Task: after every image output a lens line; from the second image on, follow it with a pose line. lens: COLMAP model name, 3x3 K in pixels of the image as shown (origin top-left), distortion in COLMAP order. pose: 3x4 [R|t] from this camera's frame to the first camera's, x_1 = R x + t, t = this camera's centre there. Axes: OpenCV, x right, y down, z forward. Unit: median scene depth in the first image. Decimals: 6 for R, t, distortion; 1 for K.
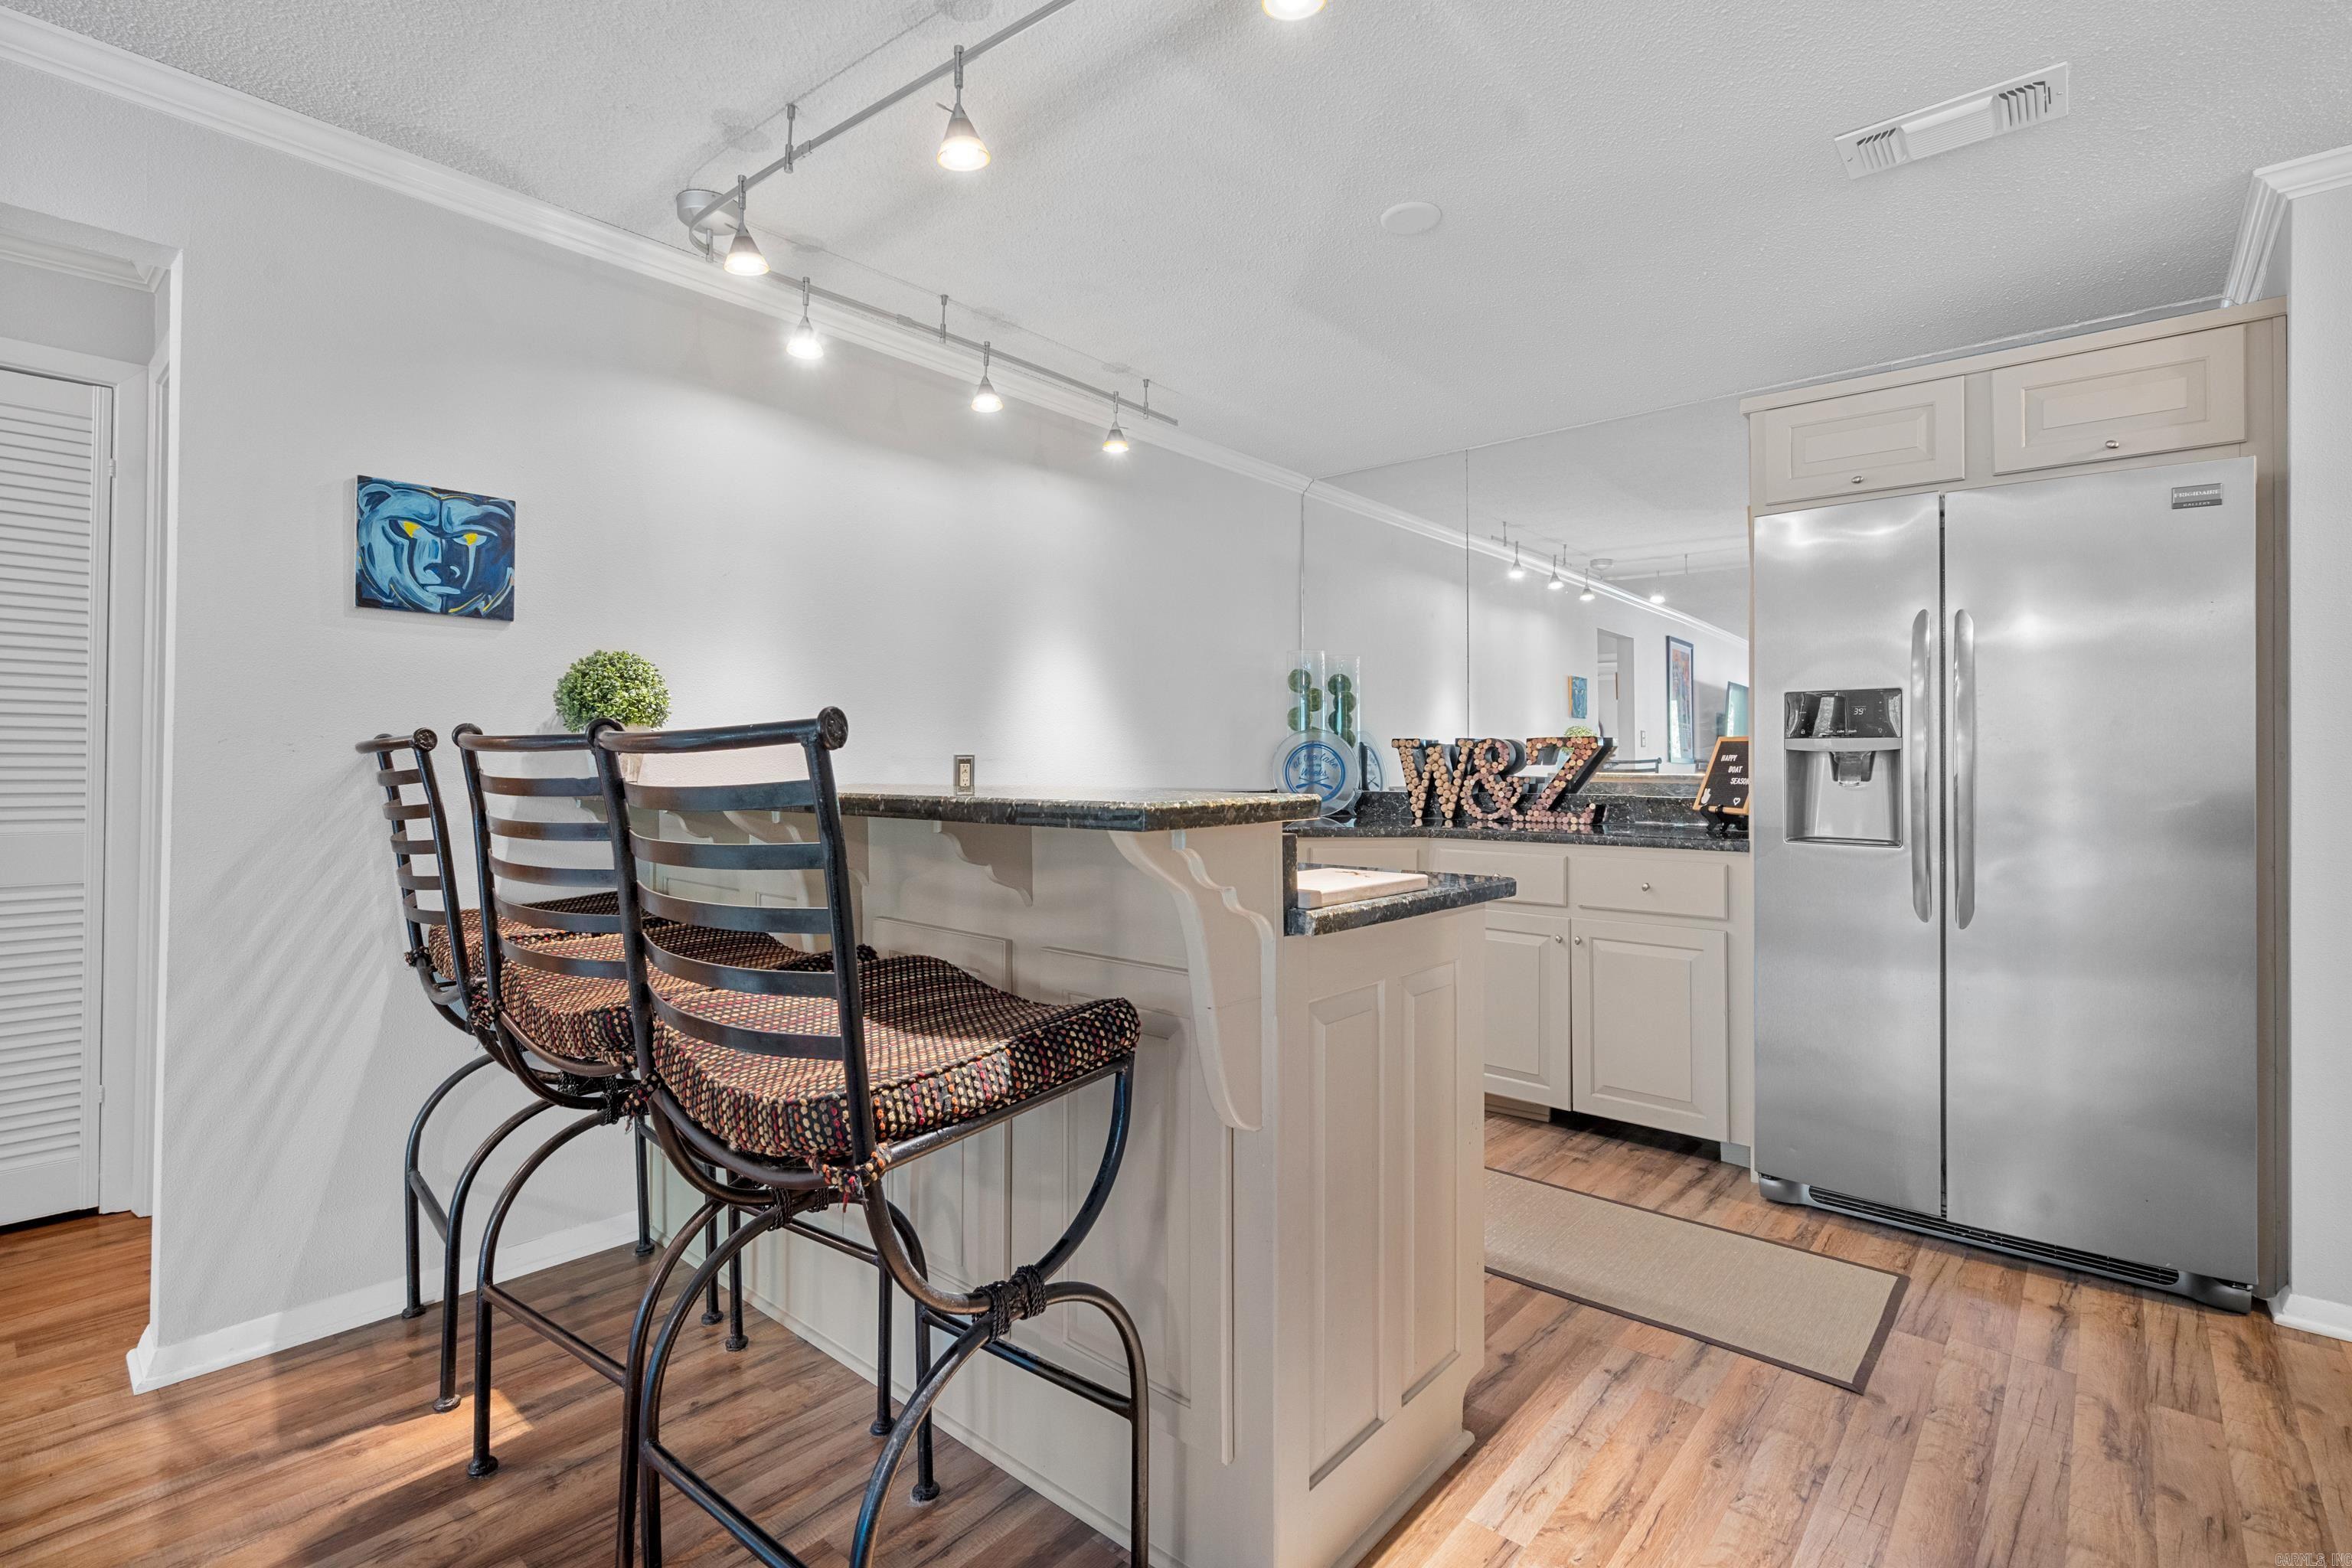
lens RADIAL K [[1075.9, 0, 1167.4], [0, 1075.9, 750.8], [0, 0, 1]] dist [-0.004666, 0.000554]
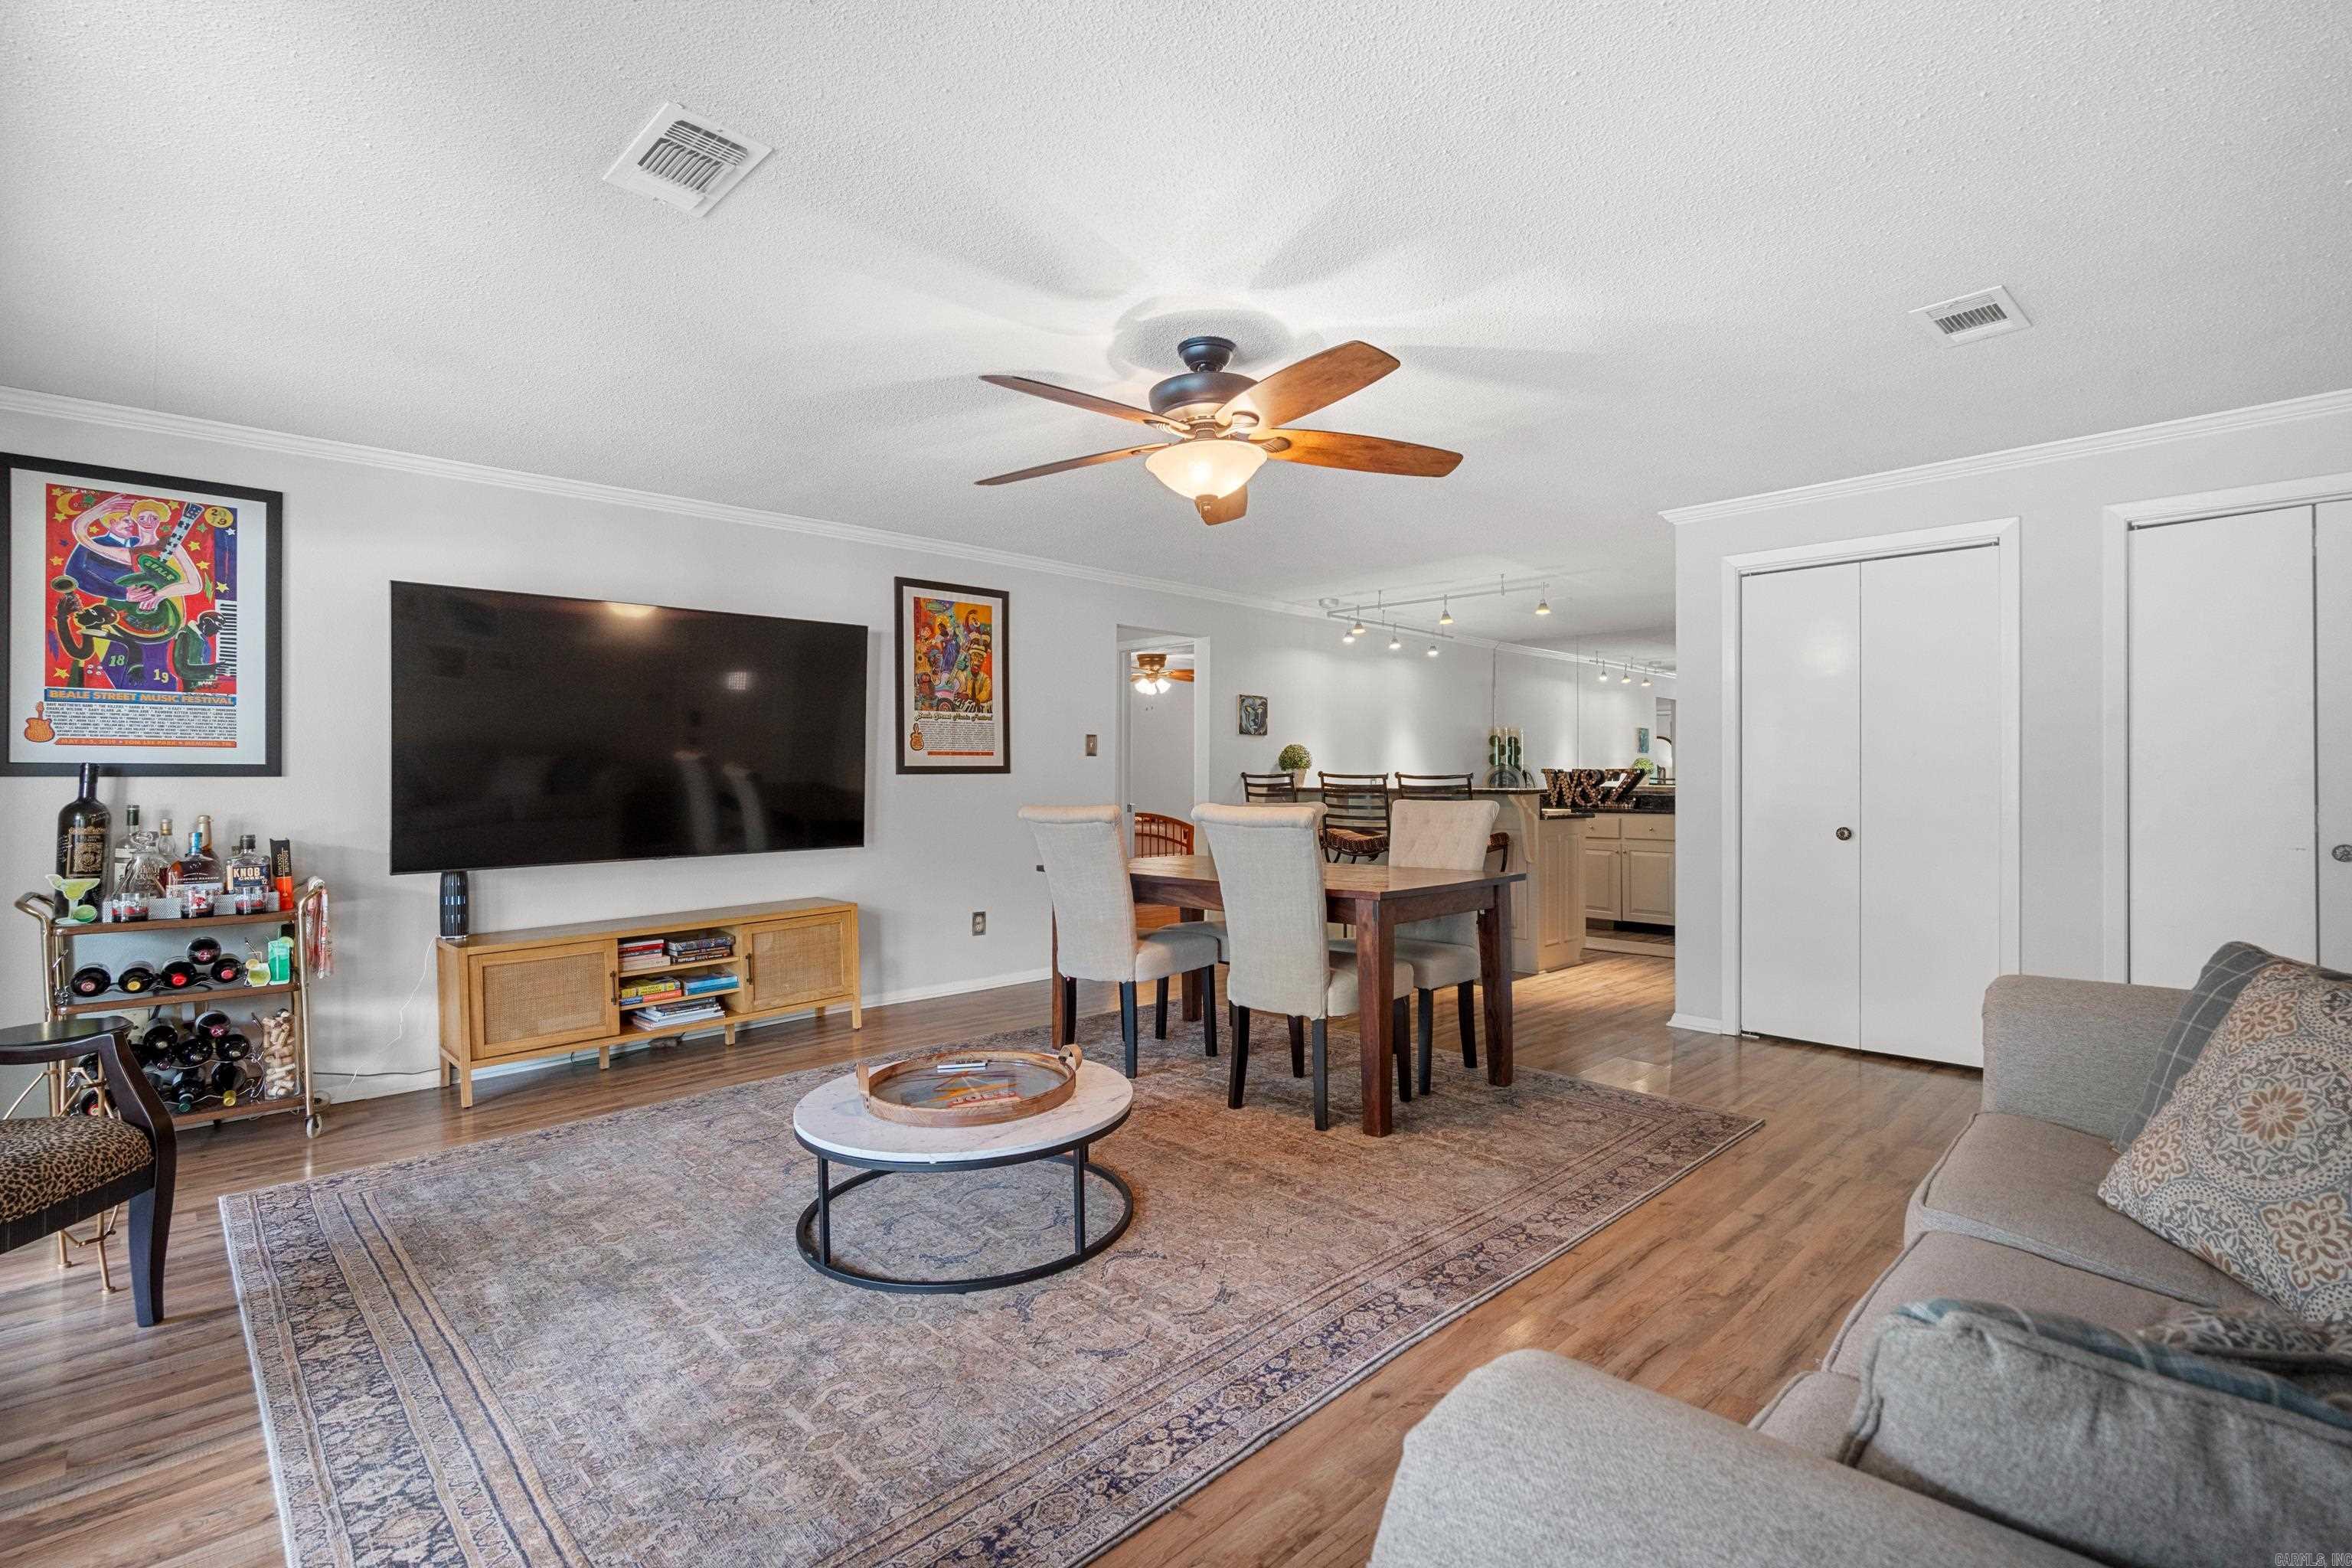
lens RADIAL K [[1075.9, 0, 1169.4], [0, 1075.9, 784.8], [0, 0, 1]] dist [-0.004666, 0.000554]
pose [[0.996790, -0.000062, -0.080055, -0.637699], [0.001396, 0.999861, 0.016608, -0.029042], [0.080043, -0.016667, 0.996652, -2.123043]]
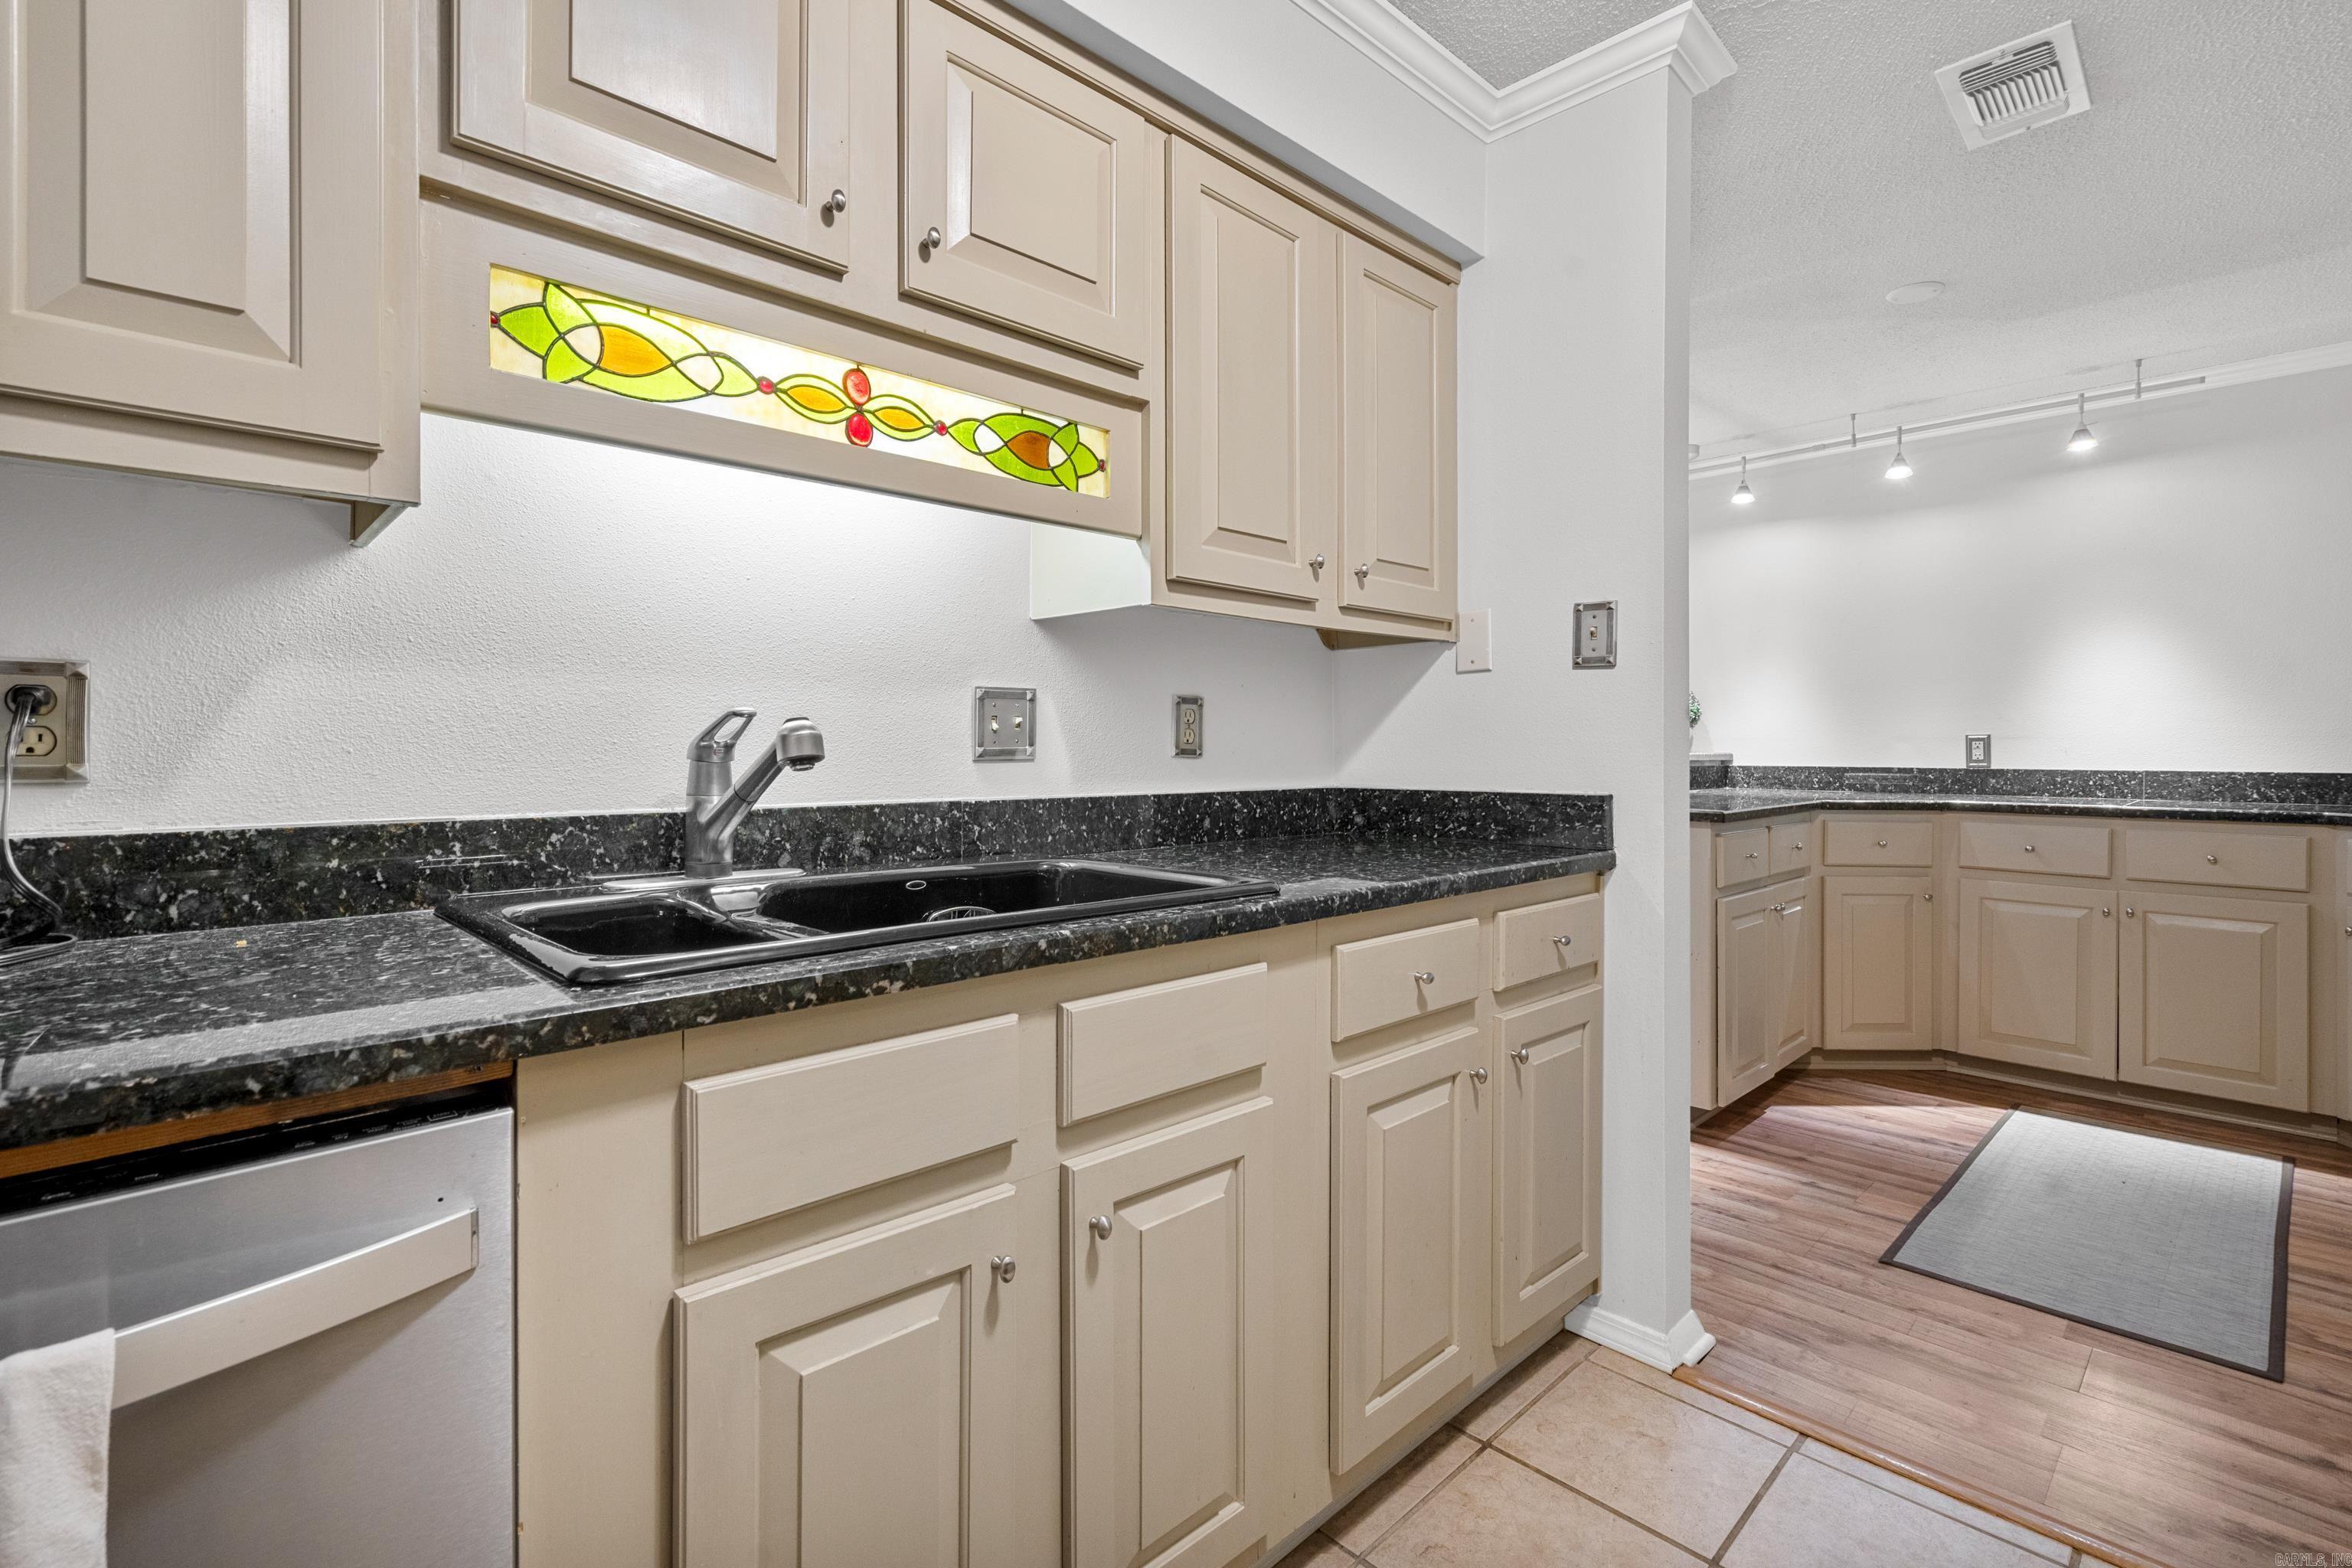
lens RADIAL K [[1075.9, 0, 1170.9], [0, 1075.9, 751.1], [0, 0, 1]] dist [-0.004666, 0.000554]
pose [[-0.087631, 0.000504, -0.996153, 1.545106], [0.015009, 0.999887, -0.000814, 0.013913], [0.996040, -0.015022, -0.087628, 0.260684]]
